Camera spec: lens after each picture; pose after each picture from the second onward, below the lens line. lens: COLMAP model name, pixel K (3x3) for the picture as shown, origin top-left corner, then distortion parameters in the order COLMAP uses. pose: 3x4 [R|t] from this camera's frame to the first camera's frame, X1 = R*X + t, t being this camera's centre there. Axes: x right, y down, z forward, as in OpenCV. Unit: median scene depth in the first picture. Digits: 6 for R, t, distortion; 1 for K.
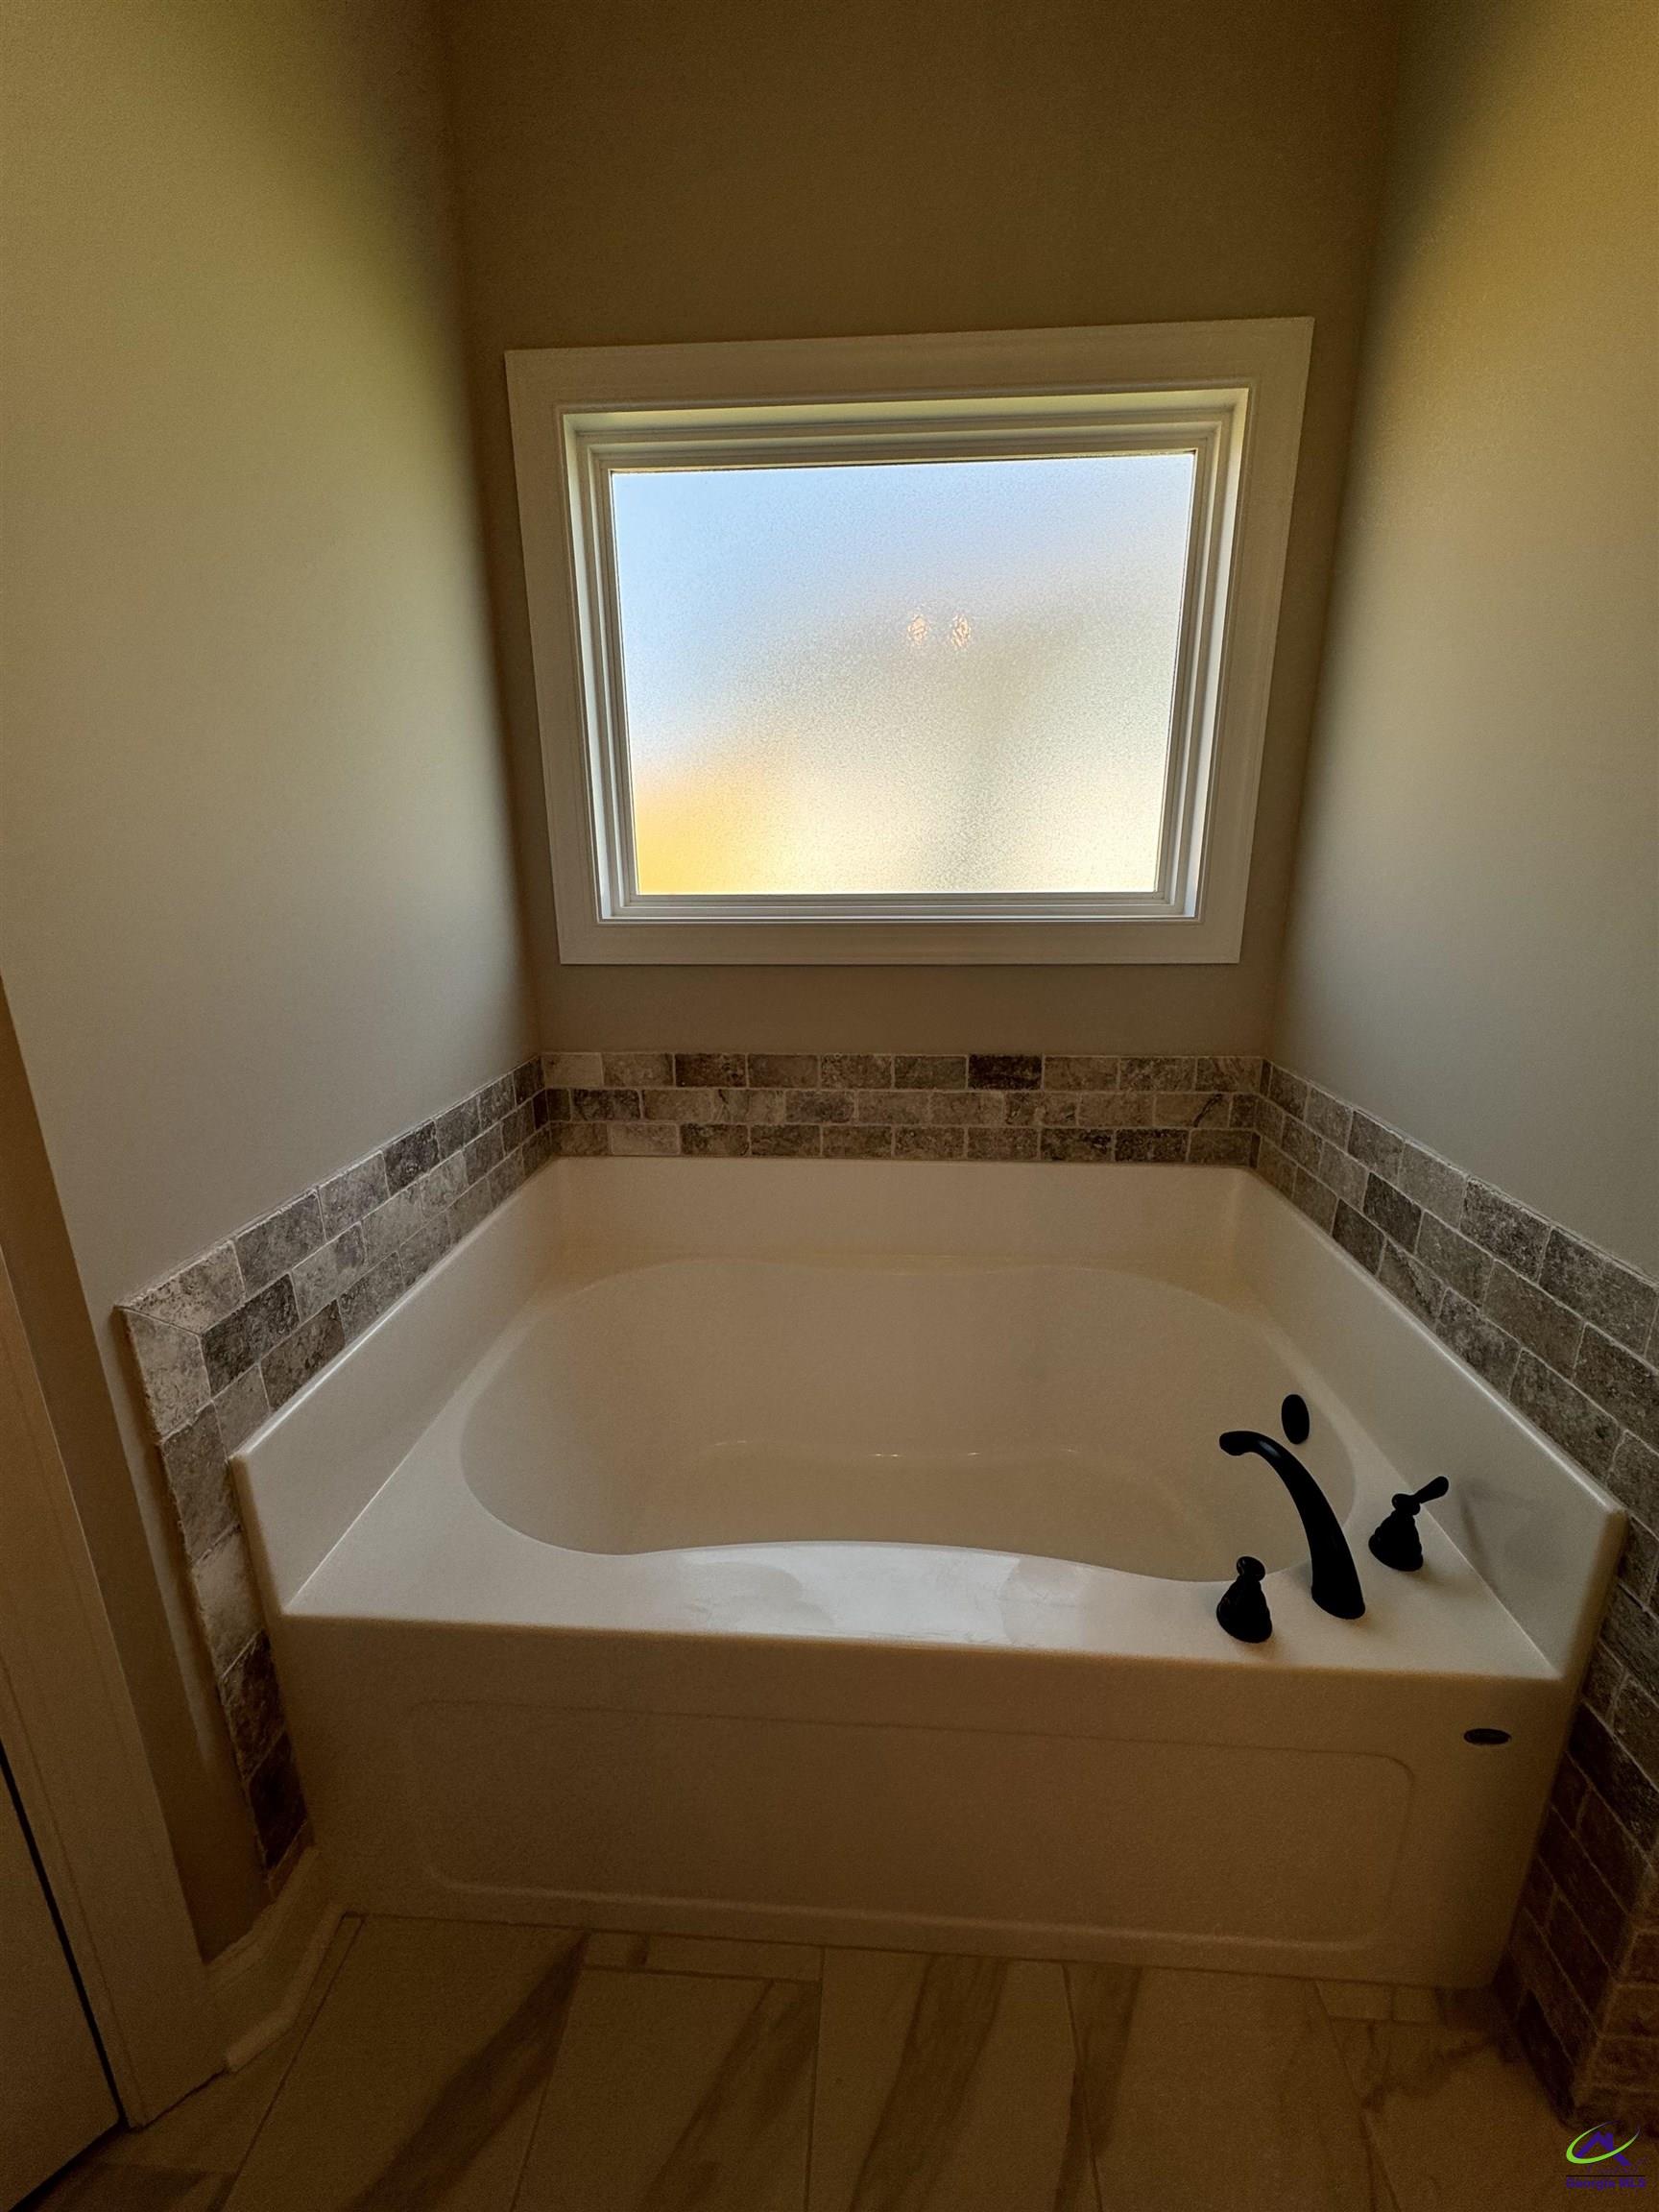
lens RADIAL K [[880.9, 0, 830.8], [0, 880.9, 1101.3], [0, 0, 1]] dist [0.002532, -0.000701]
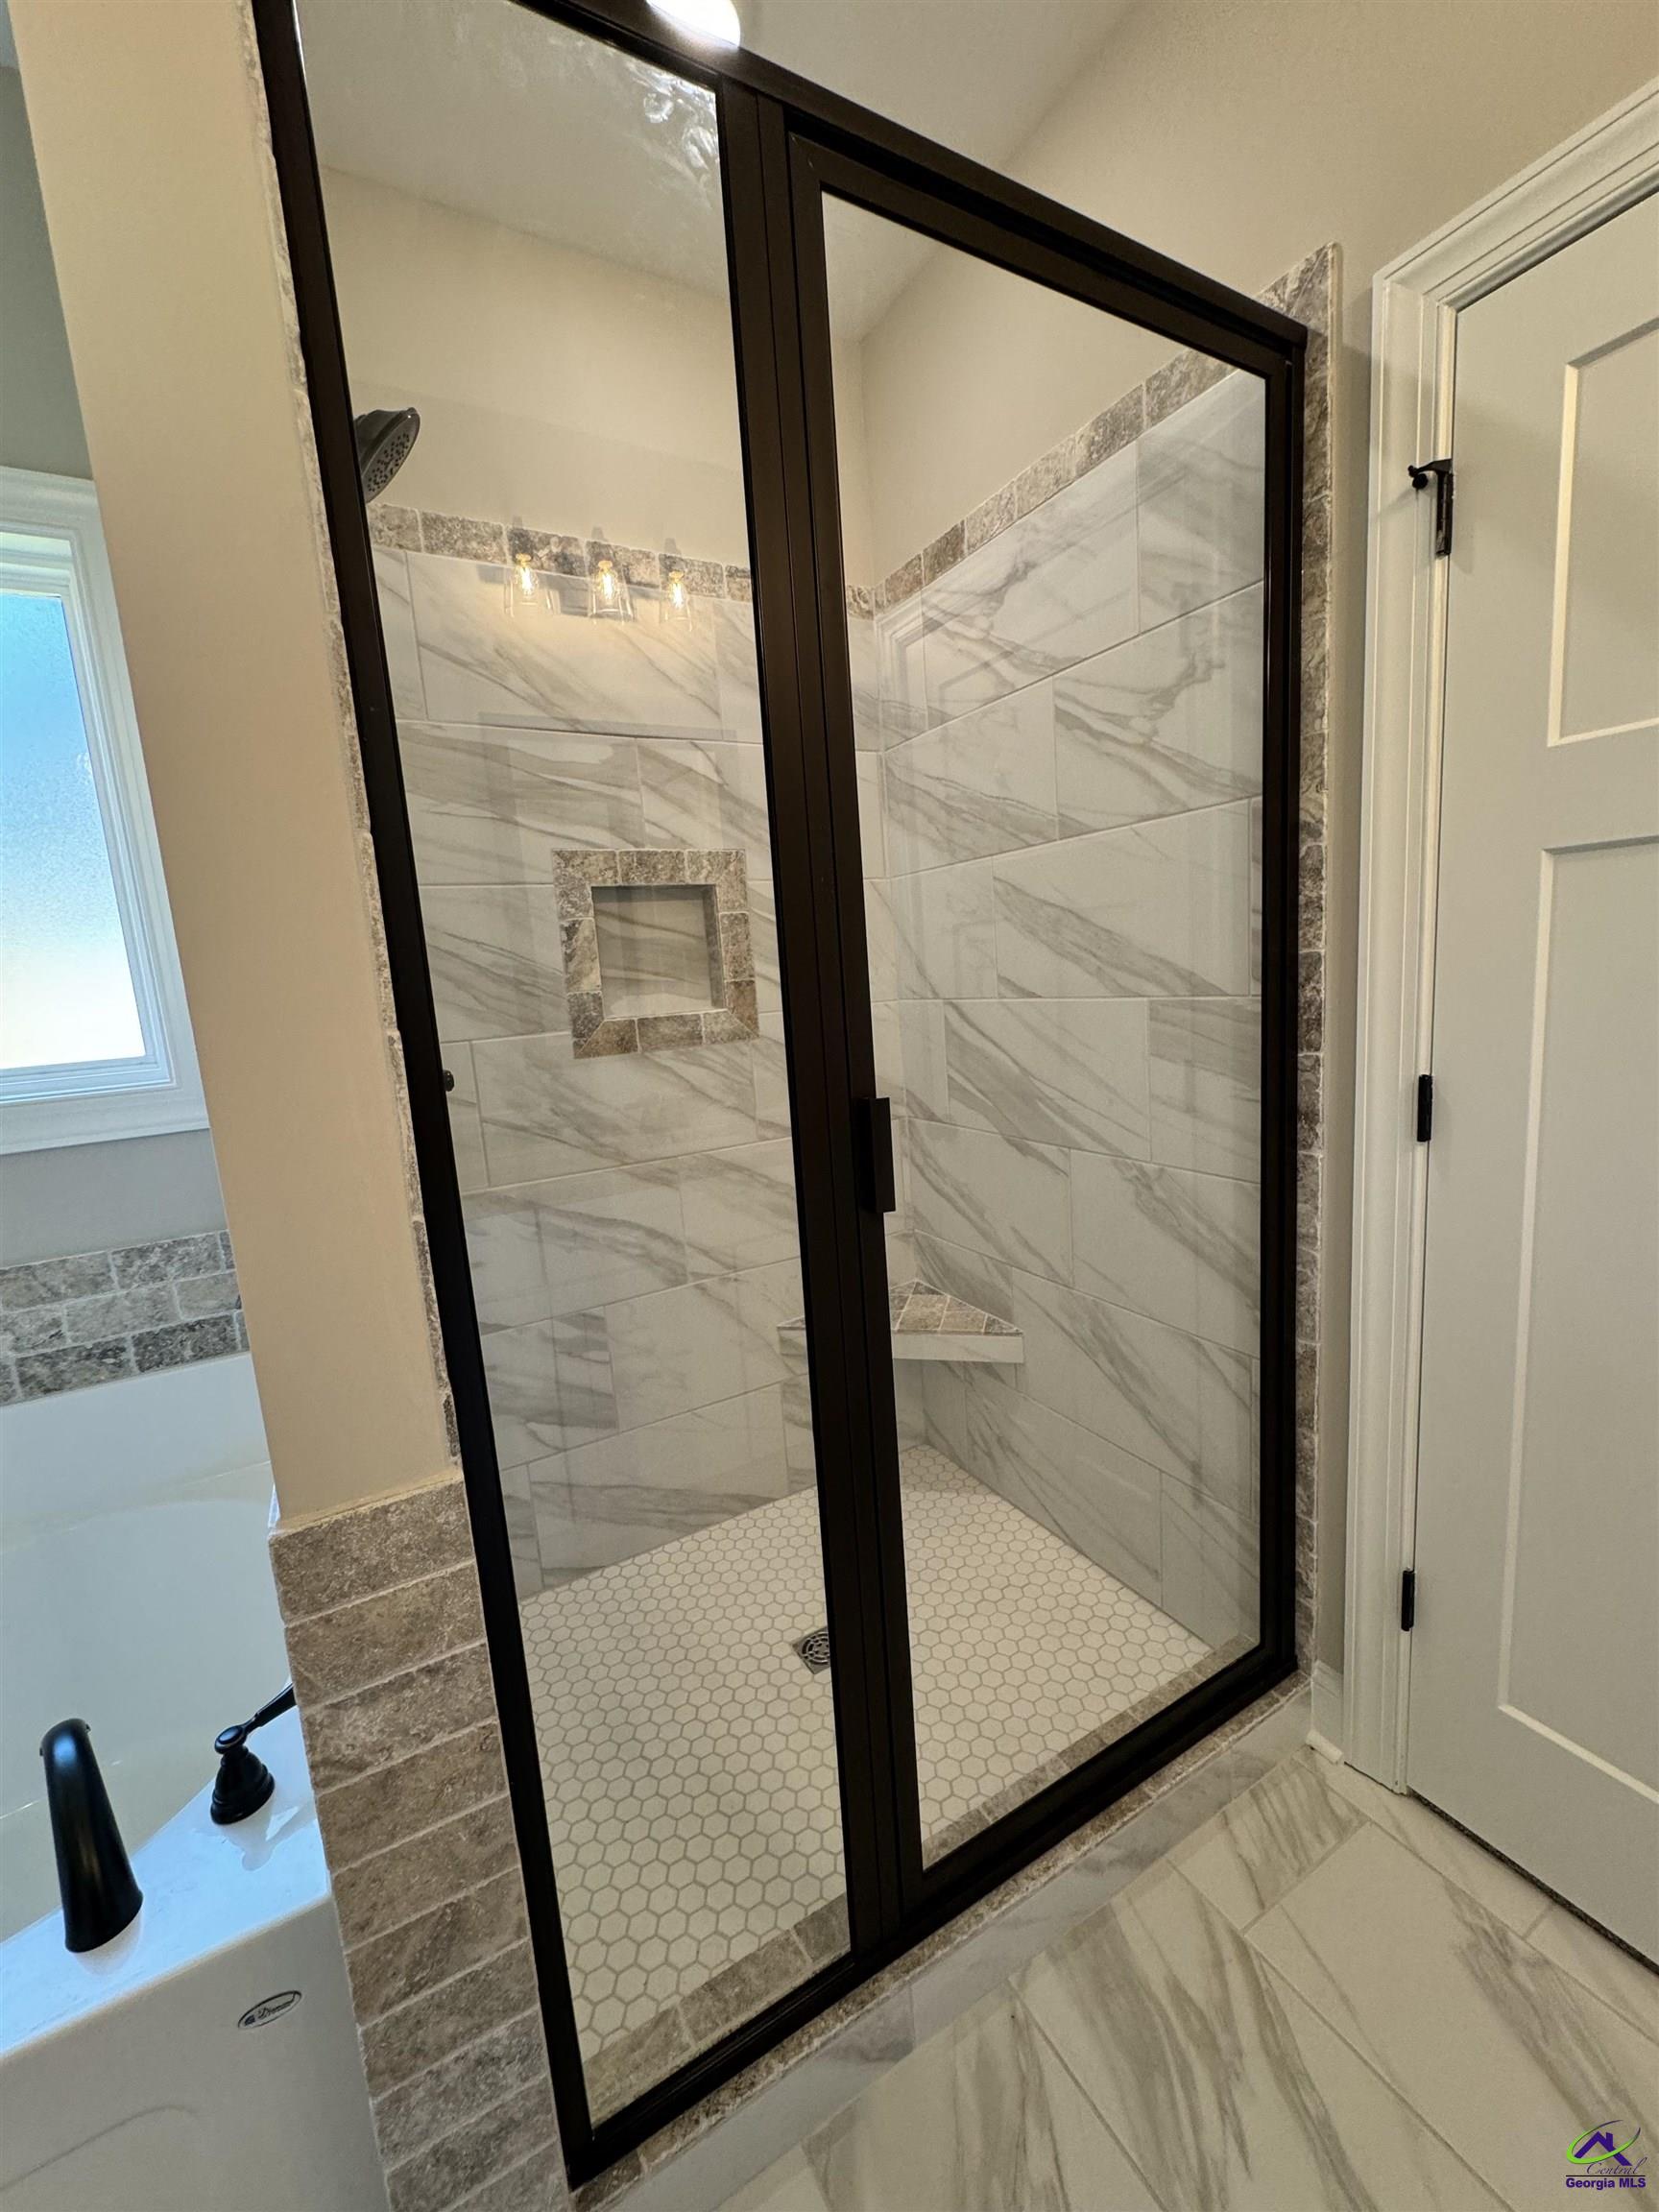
lens RADIAL K [[880.9, 0, 833.9], [0, 880.9, 1104.5], [0, 0, 1]] dist [0.002532, -0.000701]
pose [[0.830560, -0.132556, 0.540924, 0.455721], [0.204638, 0.975956, -0.075048, 0.017612], [-0.517971, 0.173025, 0.837716, -0.087353]]
